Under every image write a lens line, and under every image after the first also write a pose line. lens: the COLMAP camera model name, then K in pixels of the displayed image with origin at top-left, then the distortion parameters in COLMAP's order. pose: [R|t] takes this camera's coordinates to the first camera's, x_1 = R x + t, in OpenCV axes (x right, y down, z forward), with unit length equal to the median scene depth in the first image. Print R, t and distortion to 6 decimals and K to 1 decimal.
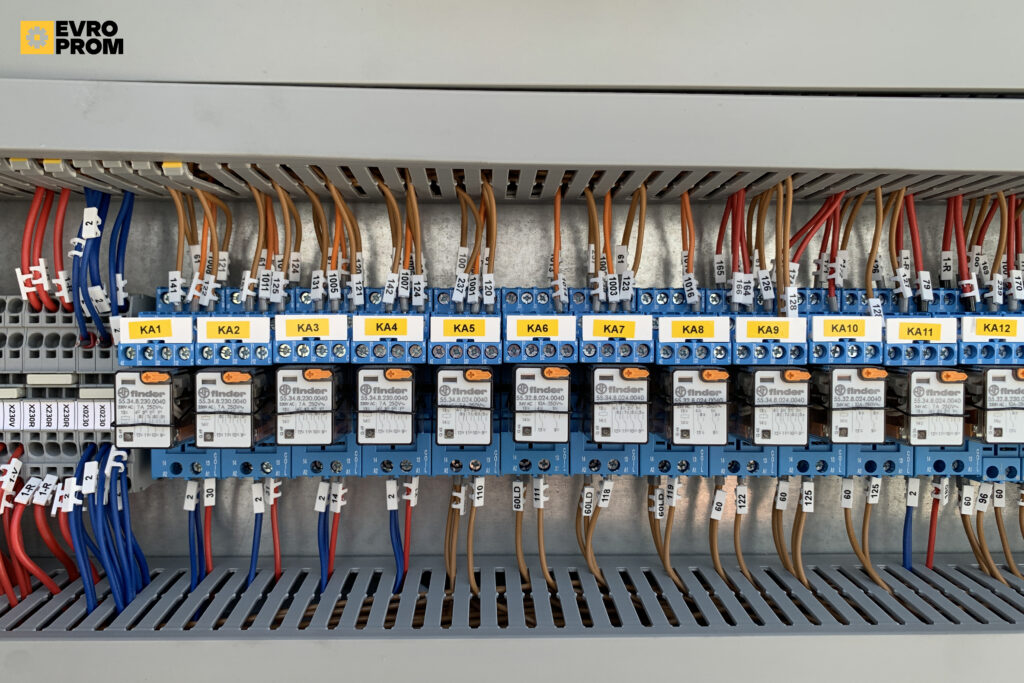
lens RADIAL K [[784.0, 0, 481.3], [0, 784.0, 337.4], [0, 0, 1]] dist [0.041748, -0.066386]
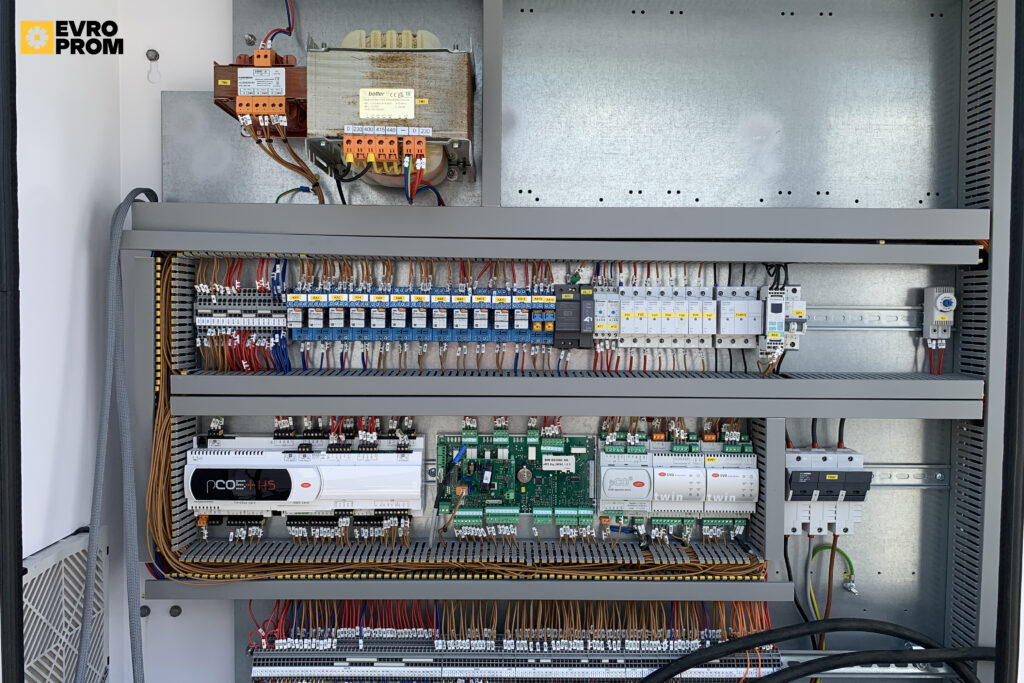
lens RADIAL K [[784.0, 0, 505.8], [0, 784.0, 331.1], [0, 0, 1]] dist [0.041748, -0.066386]
pose [[0.999974, 0.006551, 0.003039, 0.537094], [-0.006581, 0.999929, 0.009940, 0.098970], [-0.002973, -0.009960, 0.999946, -2.577578]]
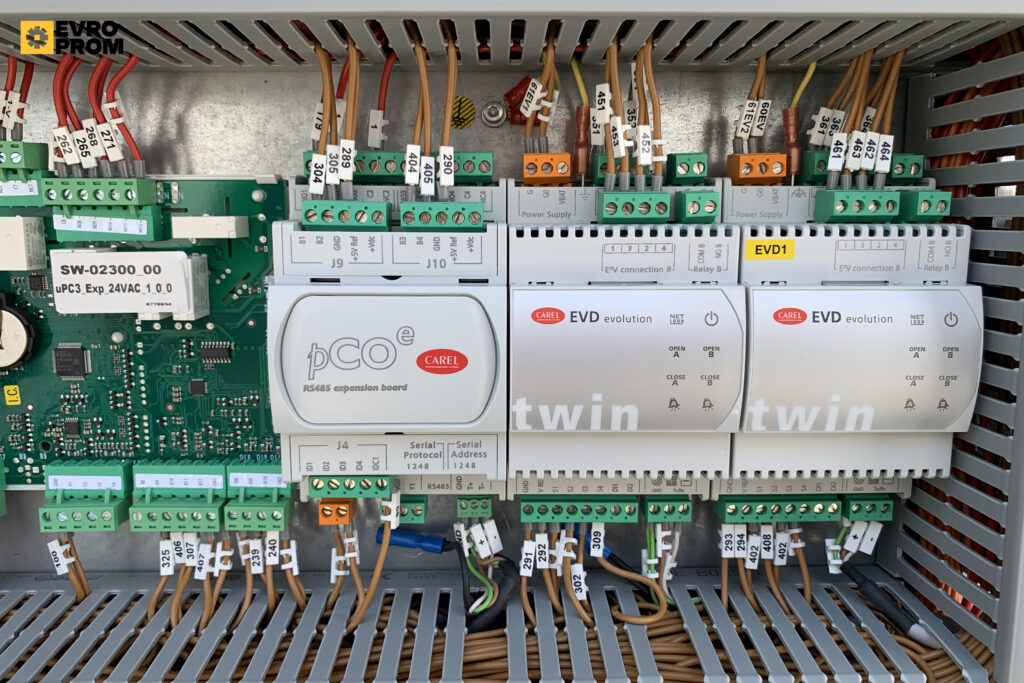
lens RADIAL K [[784.0, 0, 491.3], [0, 784.0, 332.0], [0, 0, 1]] dist [0.041748, -0.066386]
pose [[0.999979, -0.005686, 0.003238, 1.202403], [0.005281, 0.993500, 0.113709, 0.705848], [-0.003863, -0.113689, 0.993509, 0.197240]]
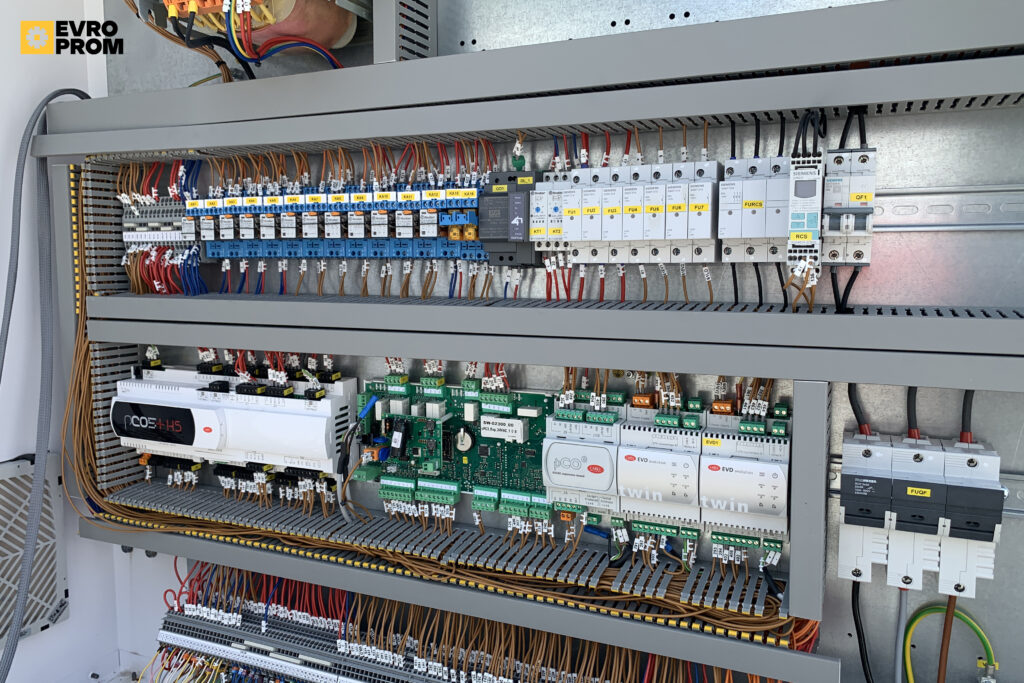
lens RADIAL K [[784.0, 0, 505.5], [0, 784.0, 330.9], [0, 0, 1]] dist [0.041748, -0.066386]
pose [[0.907916, 0.035112, -0.417680, 1.881787], [-0.002780, 0.996968, 0.077768, 0.226169], [0.419144, -0.069445, 0.905260, -1.248046]]
